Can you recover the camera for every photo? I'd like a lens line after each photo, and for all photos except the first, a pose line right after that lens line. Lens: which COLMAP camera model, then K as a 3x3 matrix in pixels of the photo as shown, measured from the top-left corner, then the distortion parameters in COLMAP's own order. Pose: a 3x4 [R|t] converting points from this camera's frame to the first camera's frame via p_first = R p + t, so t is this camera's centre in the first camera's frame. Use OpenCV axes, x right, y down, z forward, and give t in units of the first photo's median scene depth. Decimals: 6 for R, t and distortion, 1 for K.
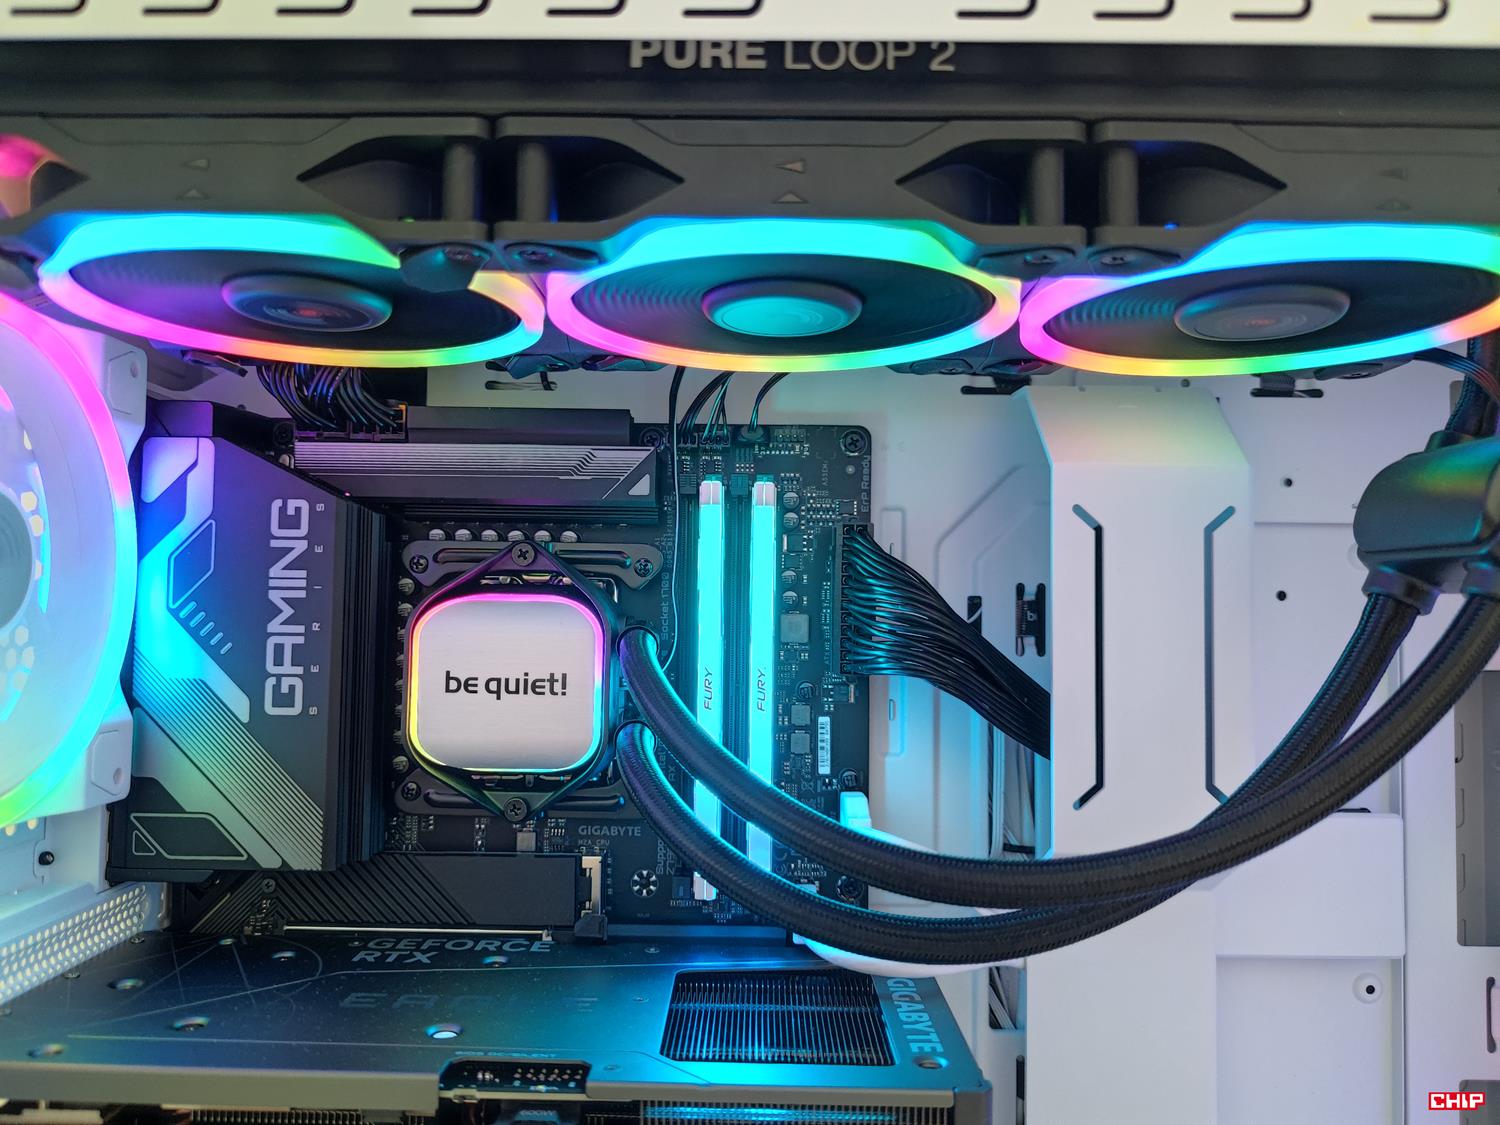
lens RADIAL K [[1100.0, 0, 742.8], [0, 1100.0, 563.0], [0, 0, 1]] dist [0.033435, -0.059220]
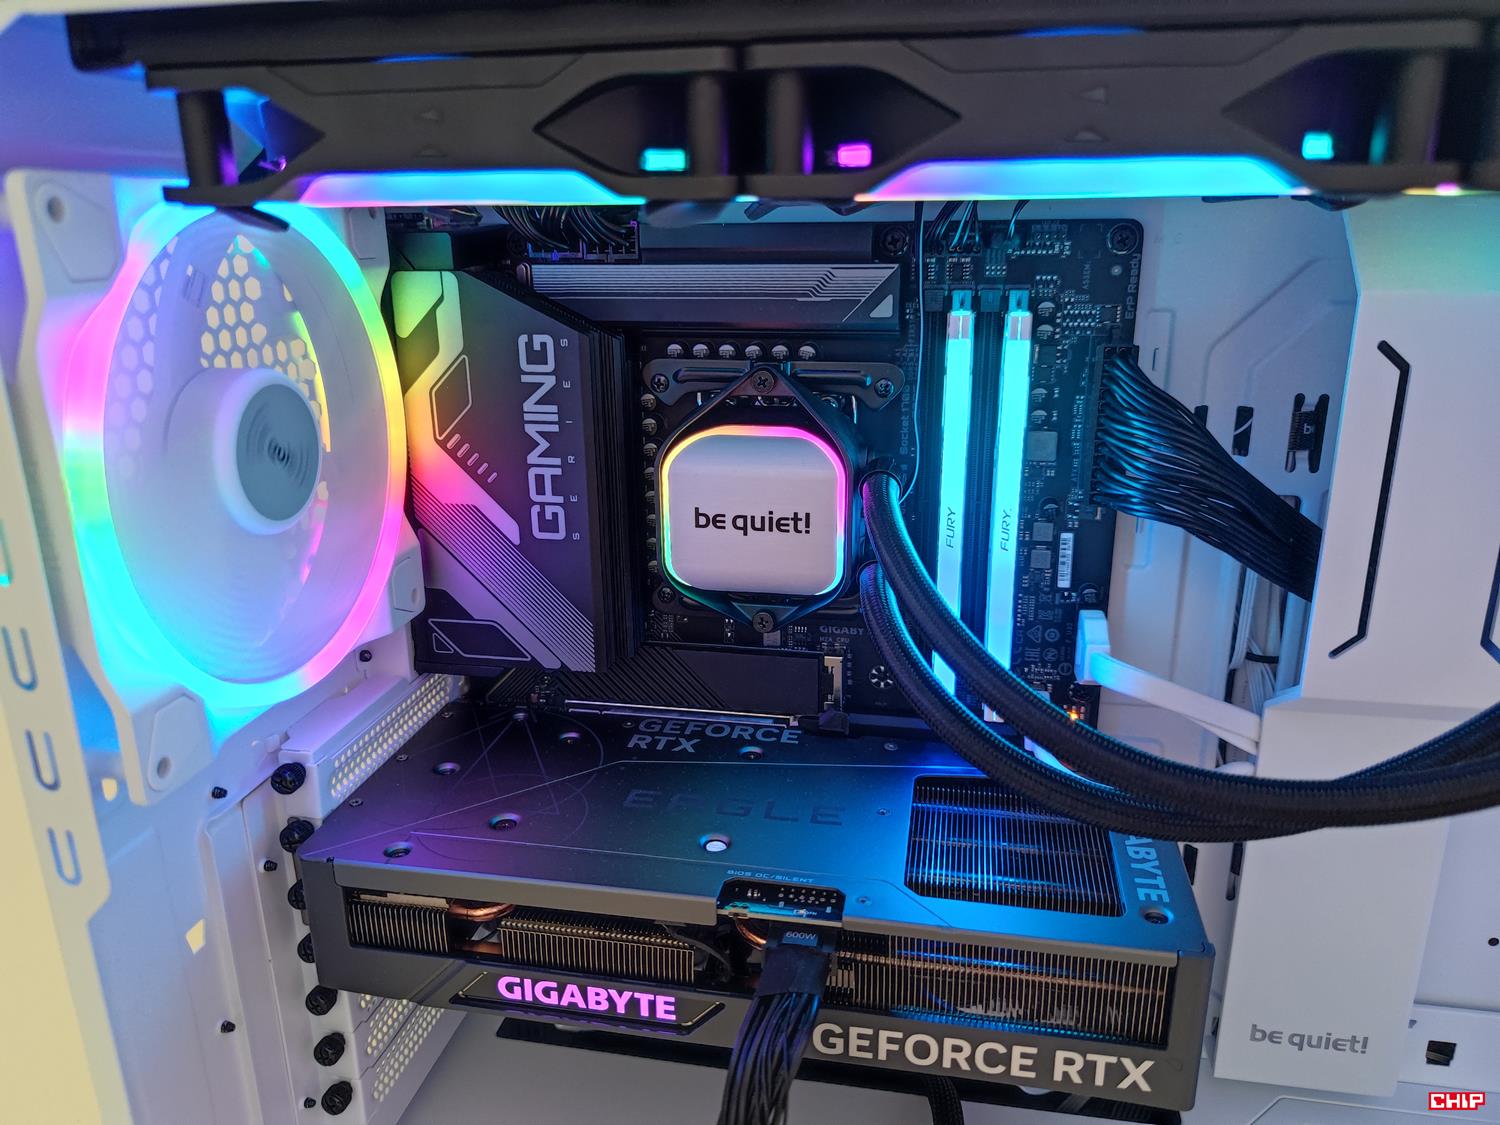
lens RADIAL K [[1100.0, 0, 749.6], [0, 1100.0, 563.1], [0, 0, 1]] dist [0.033435, -0.059220]
pose [[0.983624, 0.031129, -0.177522, -0.032786], [0.032567, 0.938059, 0.344943, -0.204047], [0.177264, -0.345076, 0.921683, 0.036988]]
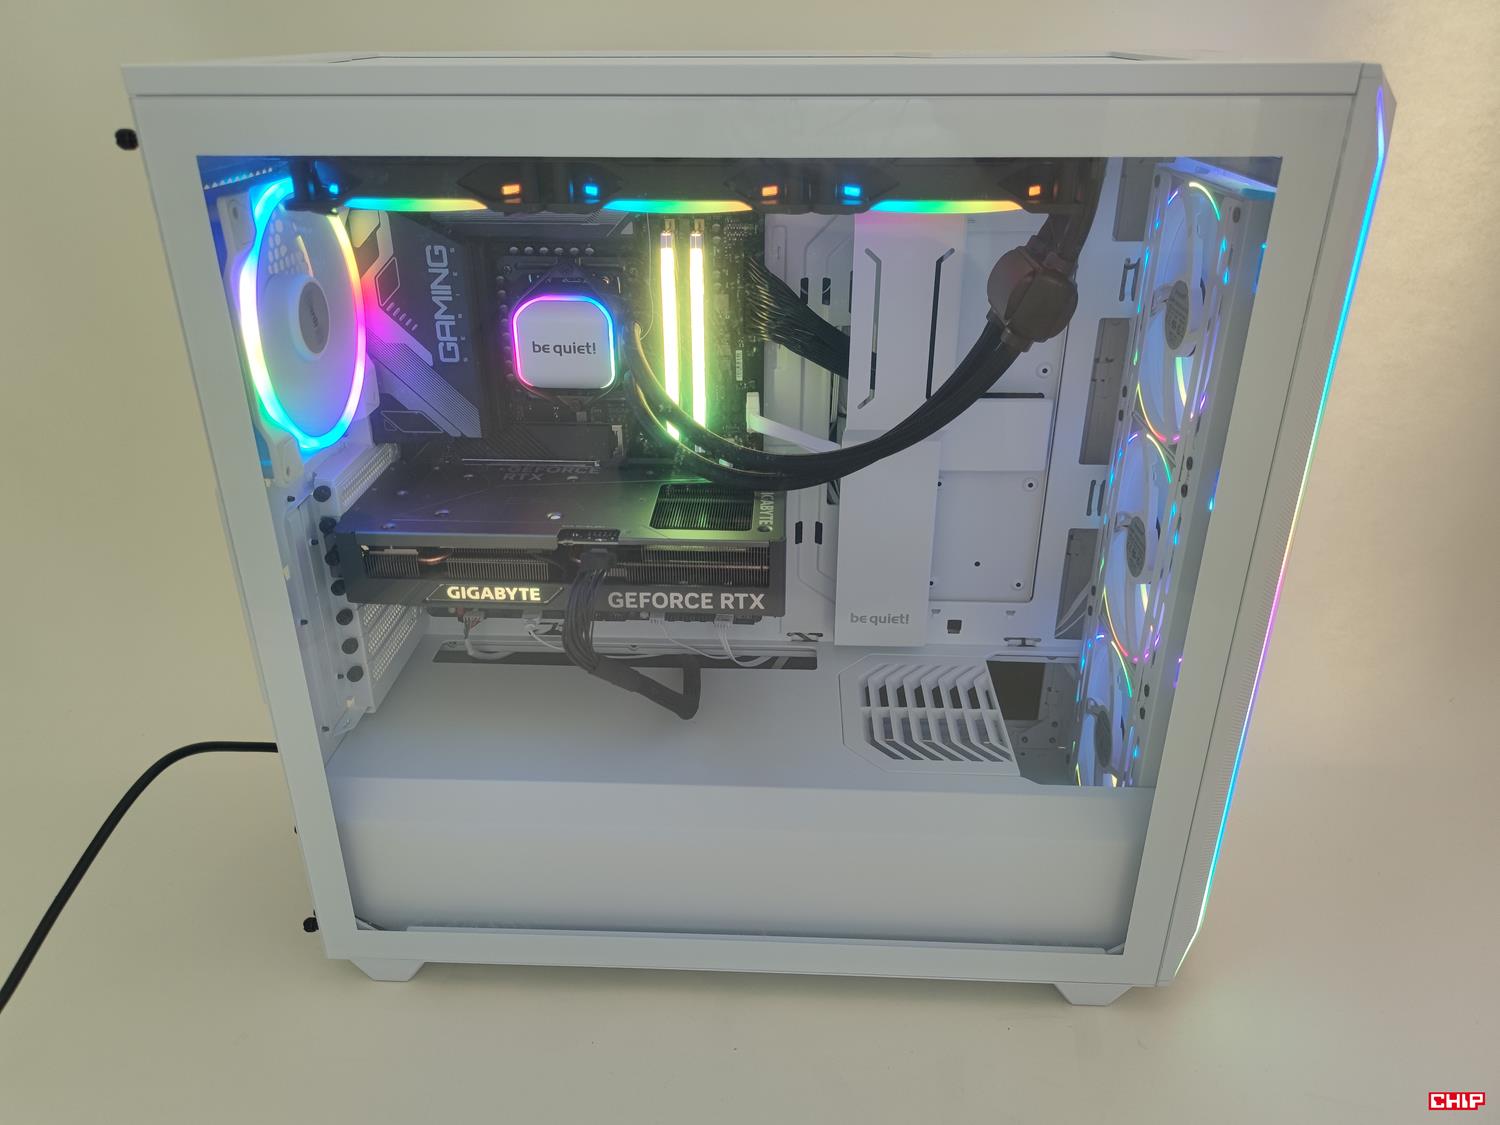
lens RADIAL K [[1095.5, 0, 750.6], [0, 1095.5, 566.9], [0, 0, 1]] dist [0.037084, -0.038587]
pose [[0.999543, -0.000586, -0.030235, 0.163504], [0.015206, 0.873959, 0.485762, -0.470825], [0.026140, -0.486000, 0.873568, -0.828551]]
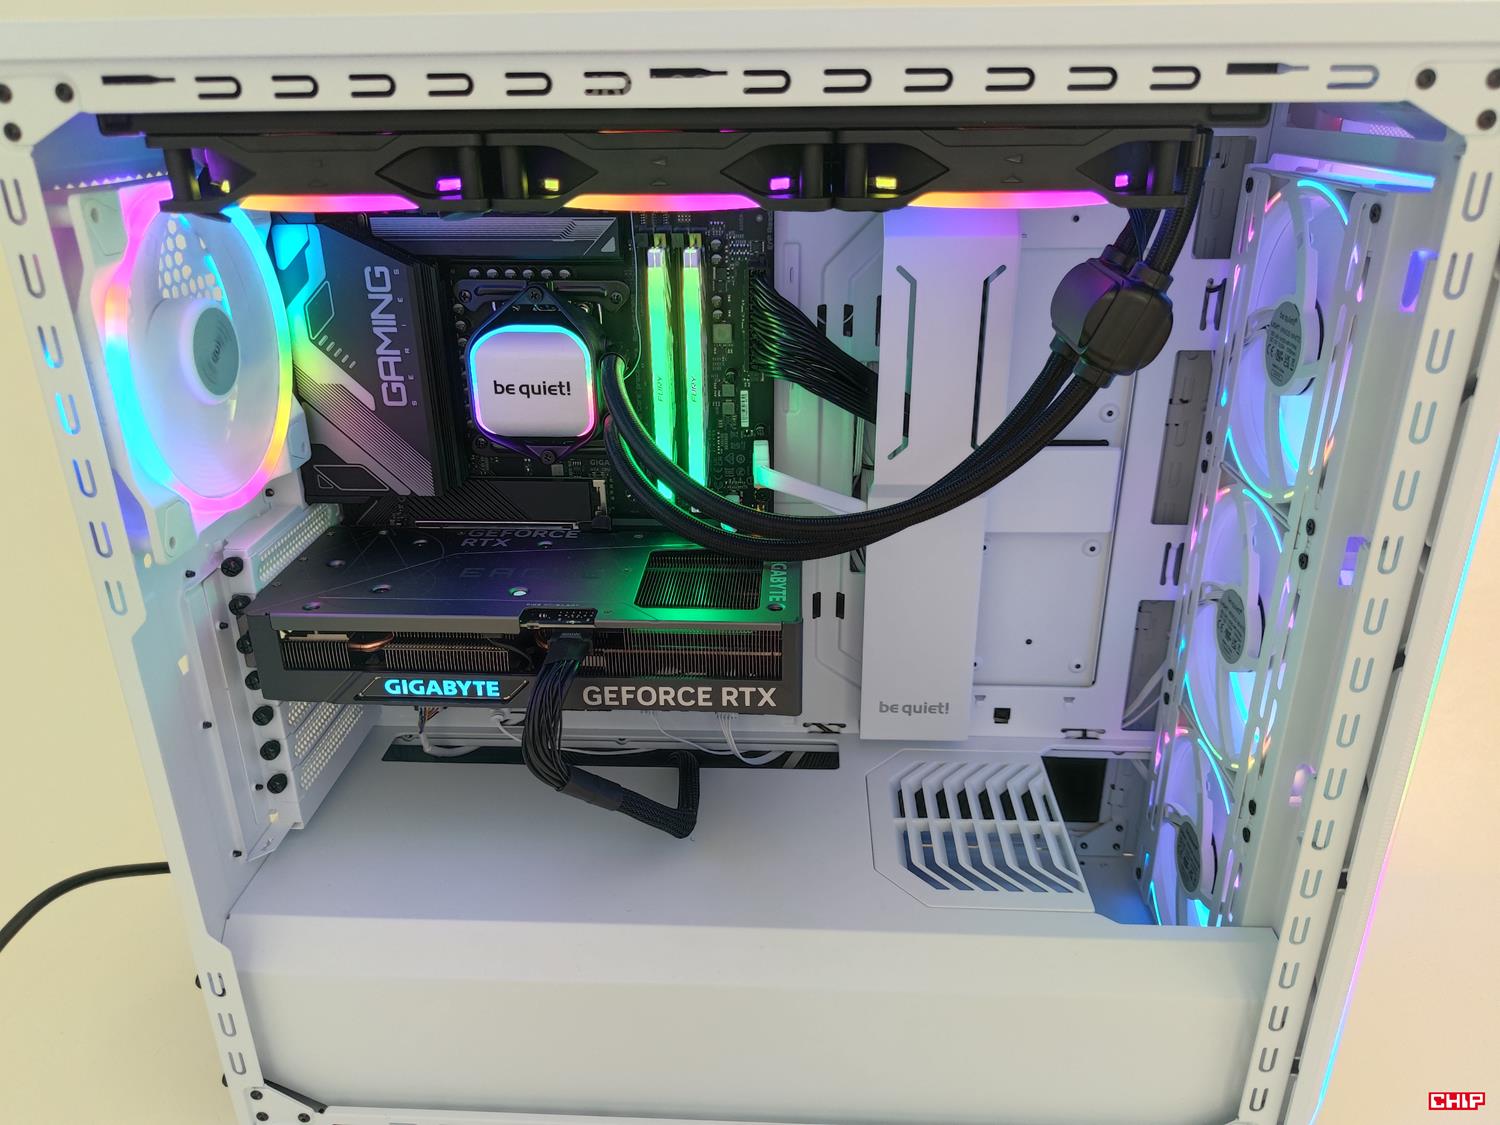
lens RADIAL K [[1100.0, 0, 756.2], [0, 1100.0, 561.1], [0, 0, 1]] dist [0.033435, -0.059220]
pose [[0.999308, -0.005891, -0.036738, 0.160367], [0.021547, 0.896601, 0.442314, -0.353912], [0.030333, -0.442799, 0.896108, -0.509744]]
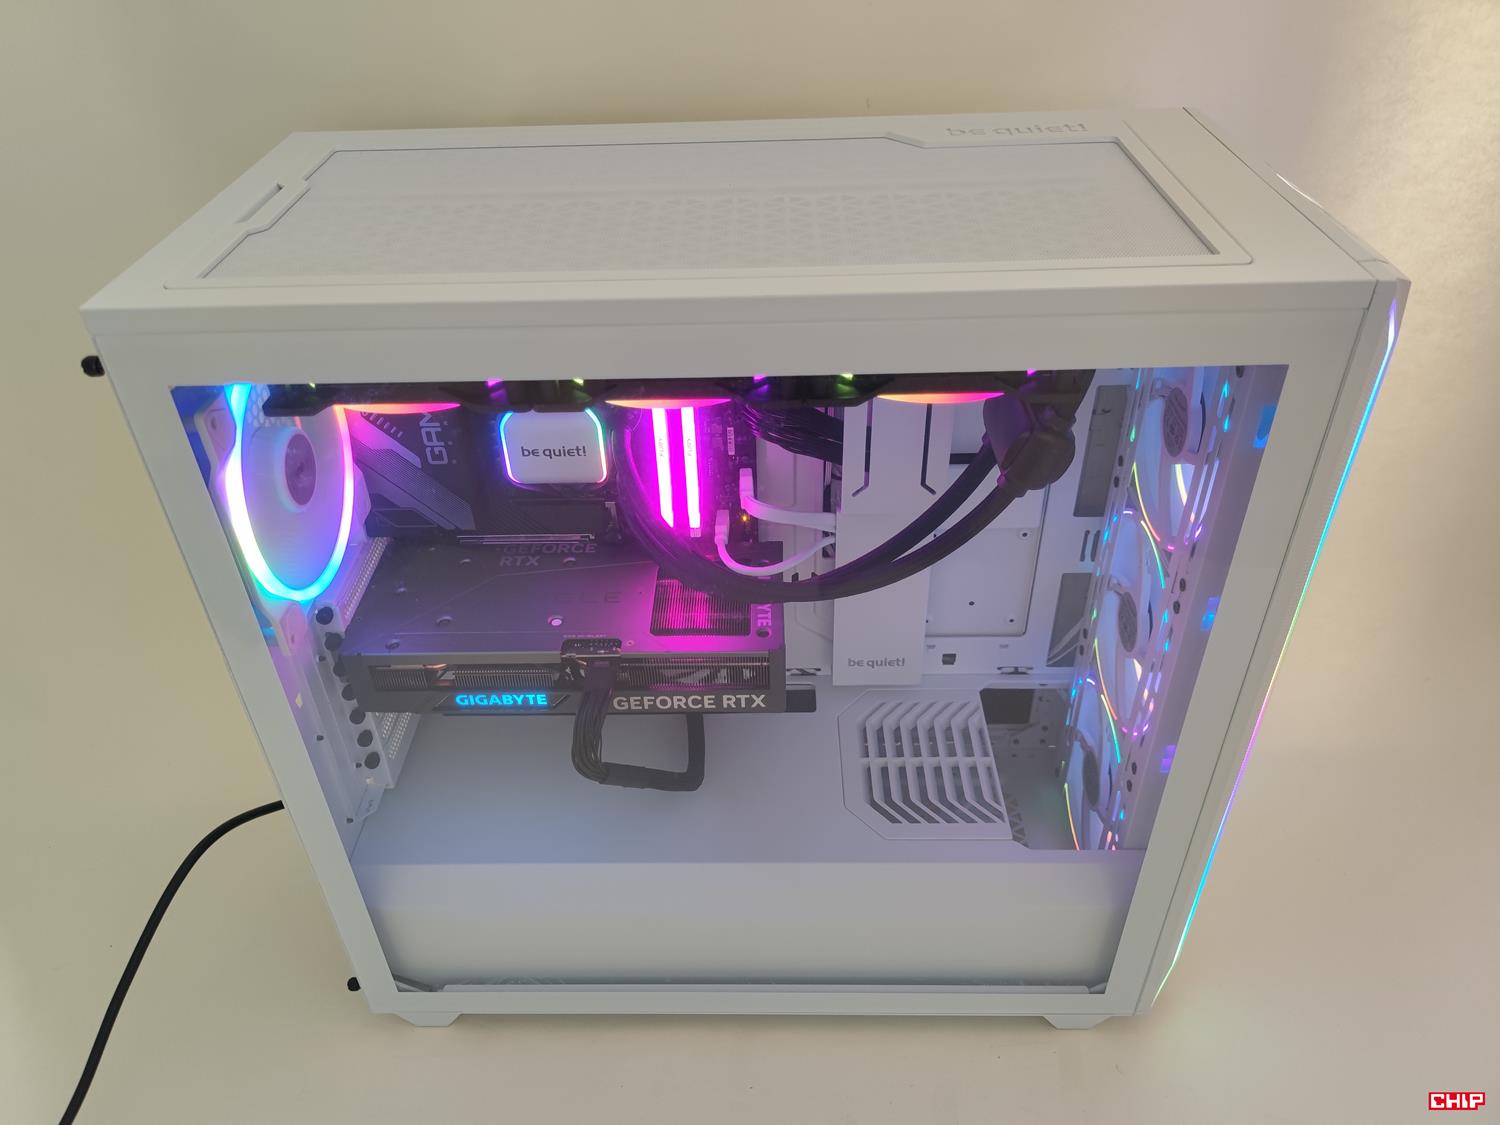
lens RADIAL K [[1095.5, 0, 748.5], [0, 1095.5, 563.0], [0, 0, 1]] dist [0.037084, -0.038587]
pose [[0.999185, -0.030590, -0.026342, 0.158986], [0.040361, 0.769860, 0.636936, -0.909305], [0.000796, -0.637480, 0.770467, -0.559114]]
